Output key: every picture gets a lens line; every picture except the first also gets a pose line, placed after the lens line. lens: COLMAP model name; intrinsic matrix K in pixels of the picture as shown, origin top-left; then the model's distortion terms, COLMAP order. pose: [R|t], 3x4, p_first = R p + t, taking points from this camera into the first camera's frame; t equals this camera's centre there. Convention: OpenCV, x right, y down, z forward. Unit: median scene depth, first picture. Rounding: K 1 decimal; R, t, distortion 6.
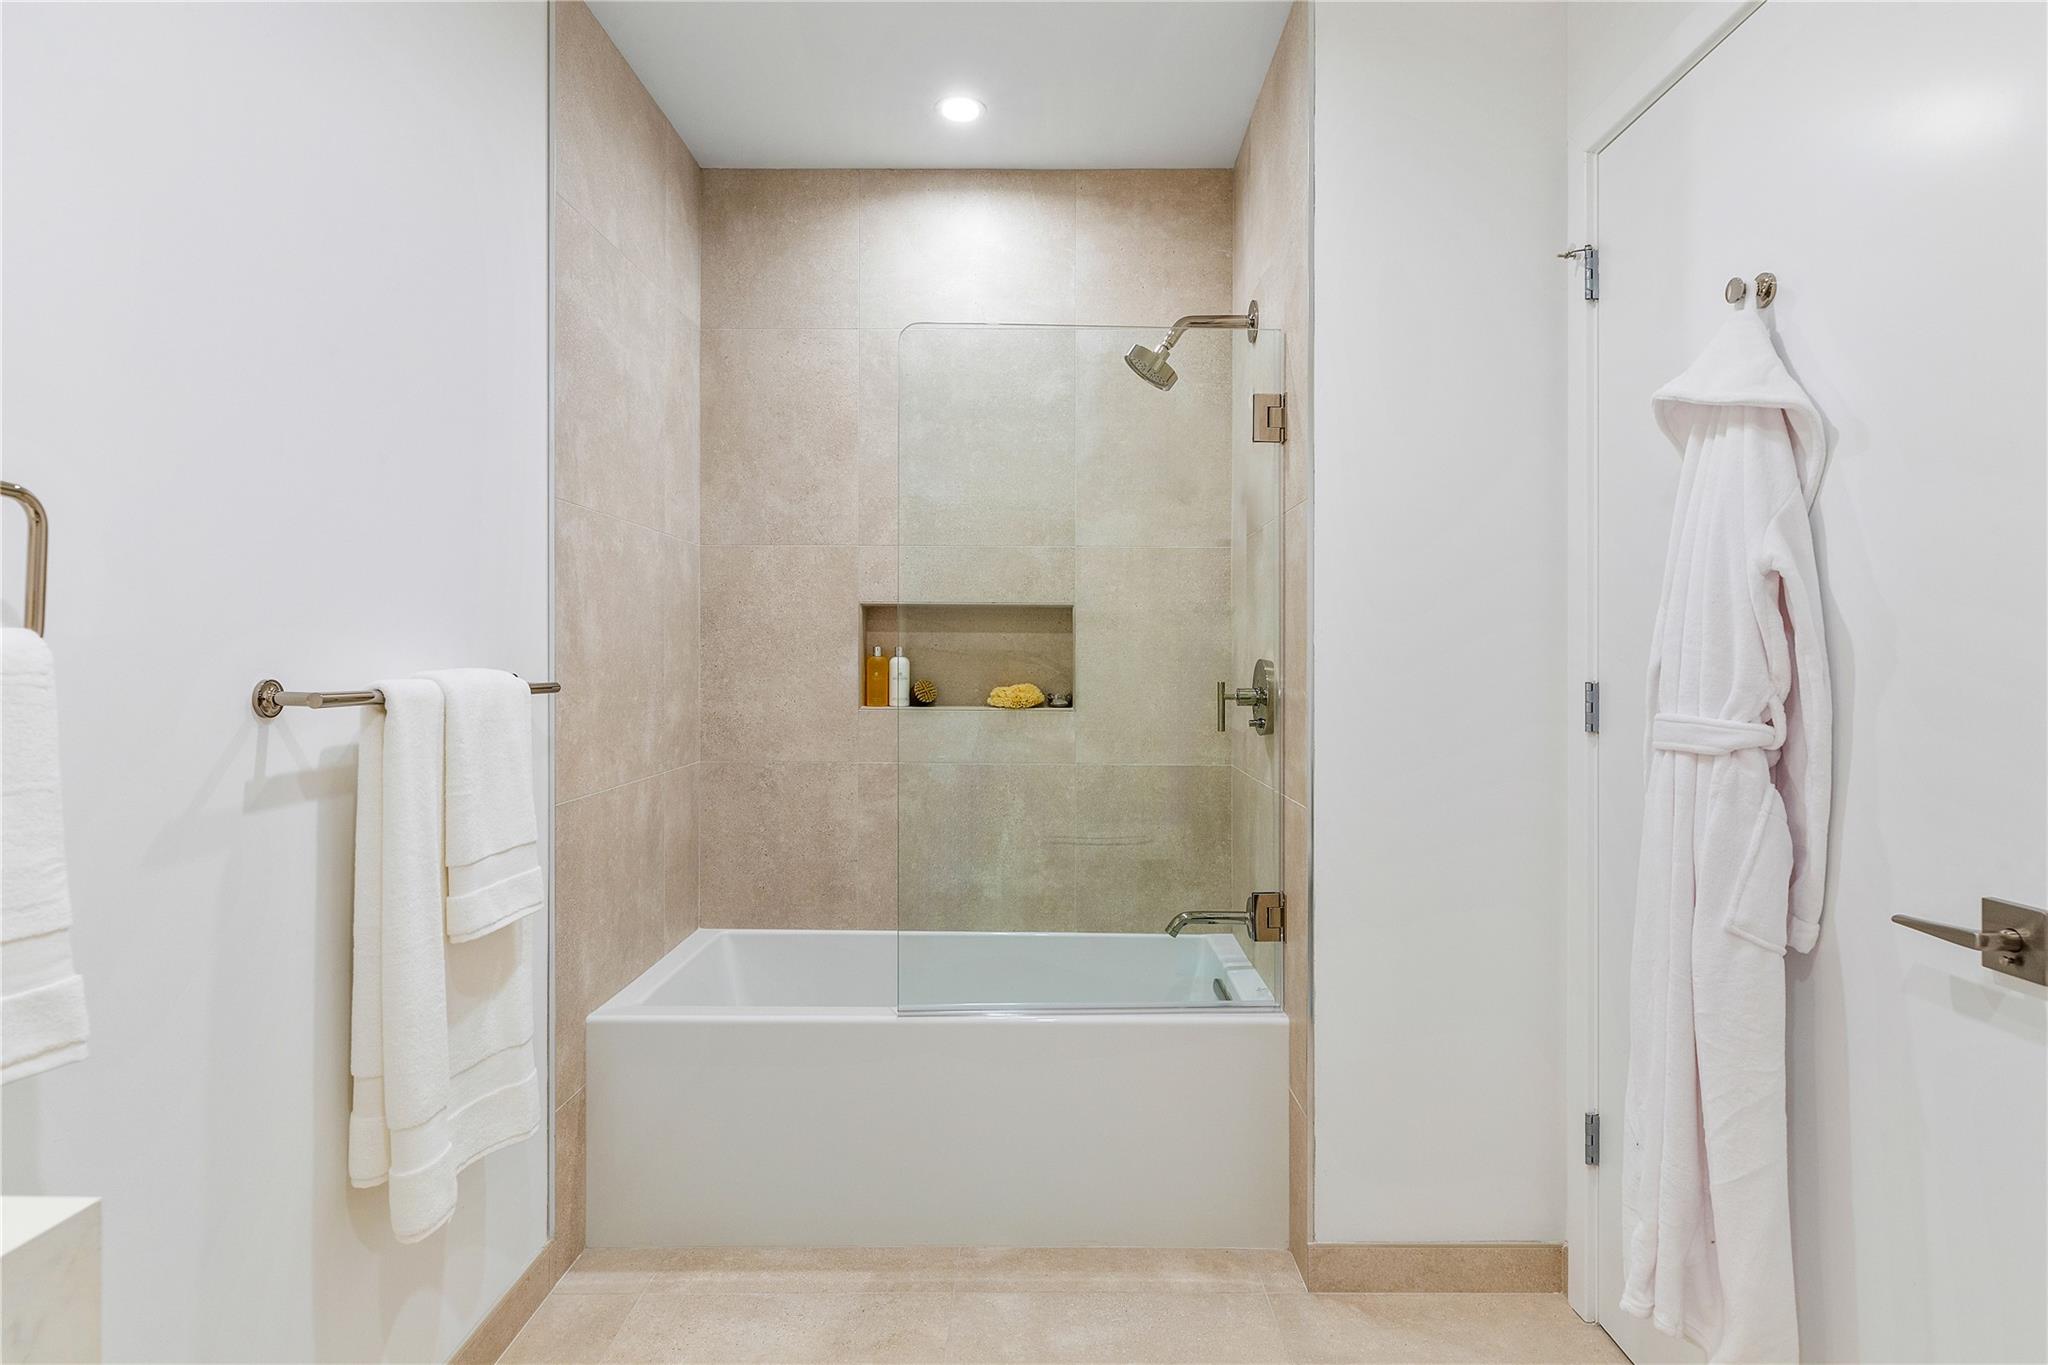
lens RADIAL K [[1086.2, 0, 1024.0], [0, 1086.2, 682.5], [0, 0, 1]] dist [-0.000776, 0.000188]
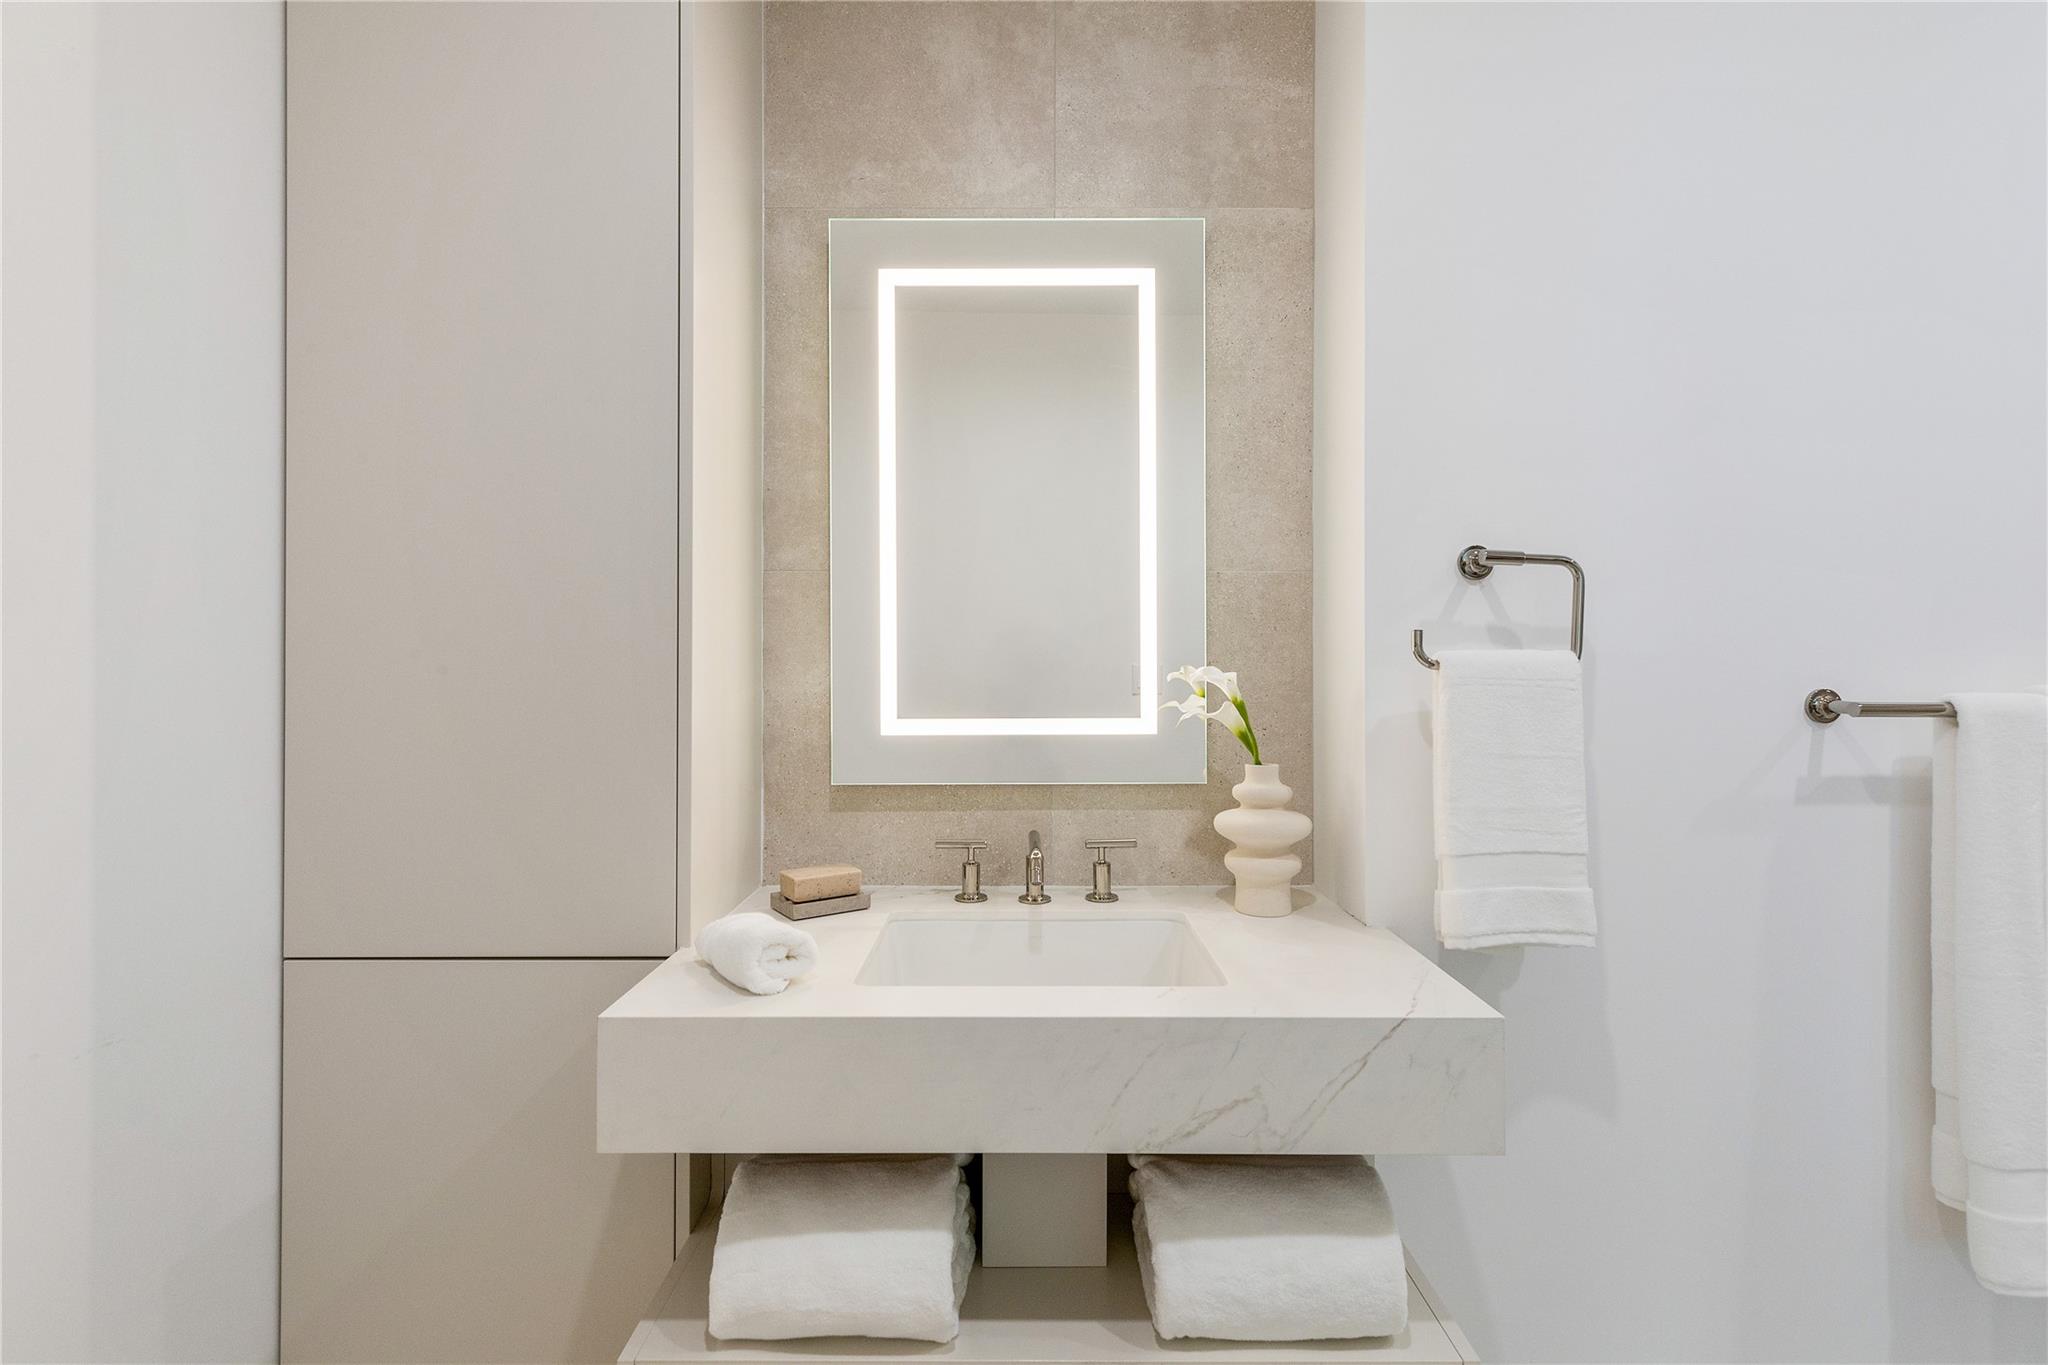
lens RADIAL K [[961.5, 0, 1033.2], [0, 961.5, 666.7], [0, 0, 1]] dist [0.001211, 0.000967]
pose [[0.021796, -0.008081, -0.999730, 0.282415], [-0.022117, 0.999719, -0.008563, 0.000537], [0.999518, 0.022298, 0.021611, 0.154910]]
